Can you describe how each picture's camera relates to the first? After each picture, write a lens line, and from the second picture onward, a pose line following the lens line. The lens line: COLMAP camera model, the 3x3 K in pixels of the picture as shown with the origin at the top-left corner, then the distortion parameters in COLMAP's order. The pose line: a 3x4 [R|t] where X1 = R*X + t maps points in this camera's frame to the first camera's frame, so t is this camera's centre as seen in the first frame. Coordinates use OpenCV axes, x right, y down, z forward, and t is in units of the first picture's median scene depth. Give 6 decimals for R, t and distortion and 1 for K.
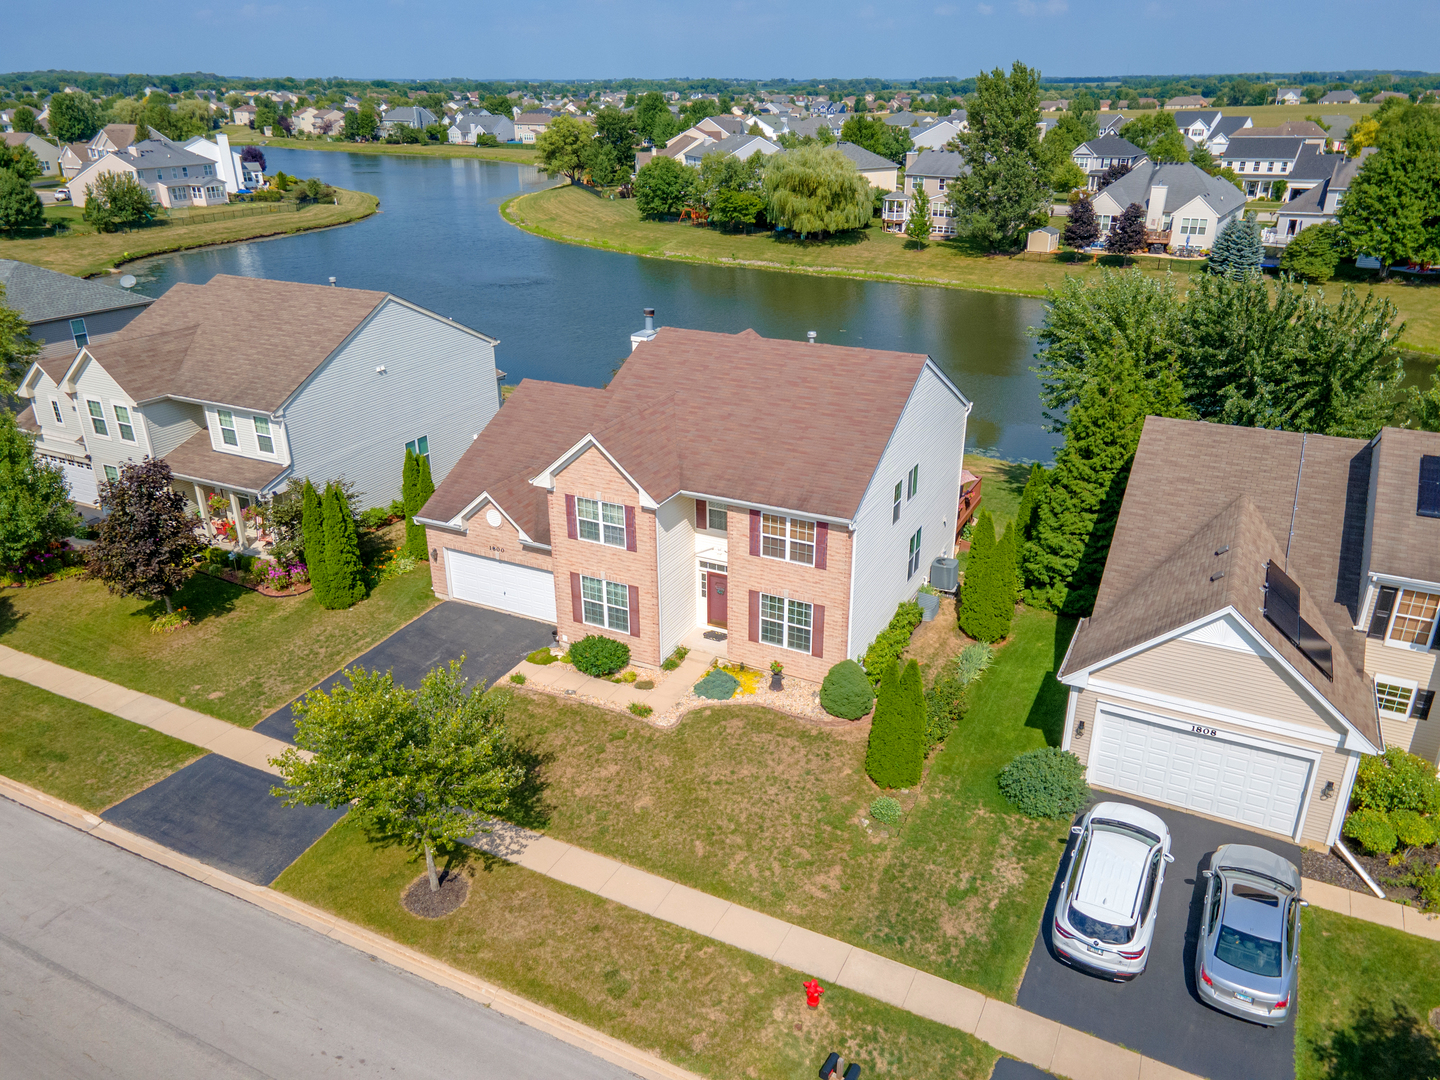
lens RADIAL K [[1049.4, 0, 732.5], [0, 1049.4, 539.2], [0, 0, 1]] dist [0.034416, 0.022903]
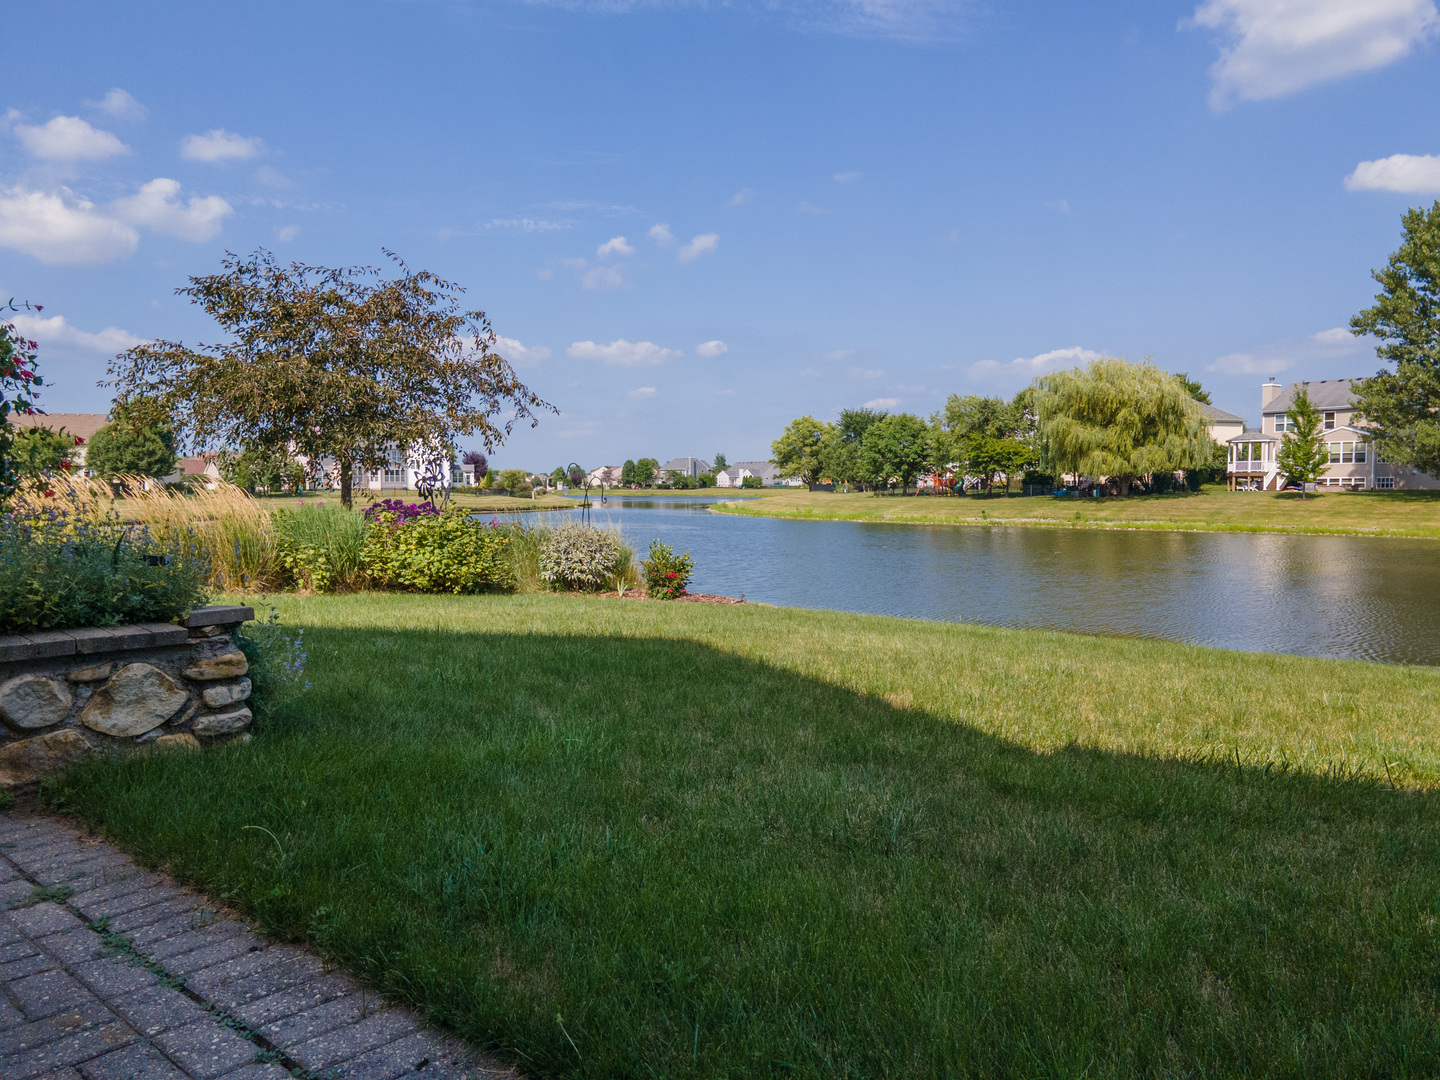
lens RADIAL K [[1049.4, 0, 723.1], [0, 1049.4, 538.4], [0, 0, 1]] dist [0.034416, 0.022903]
pose [[0.960457, 0.009688, -0.278259, 0.026022], [-0.105306, 0.937797, -0.330830, -0.017624], [0.257745, 0.347050, 0.901734, 0.347082]]
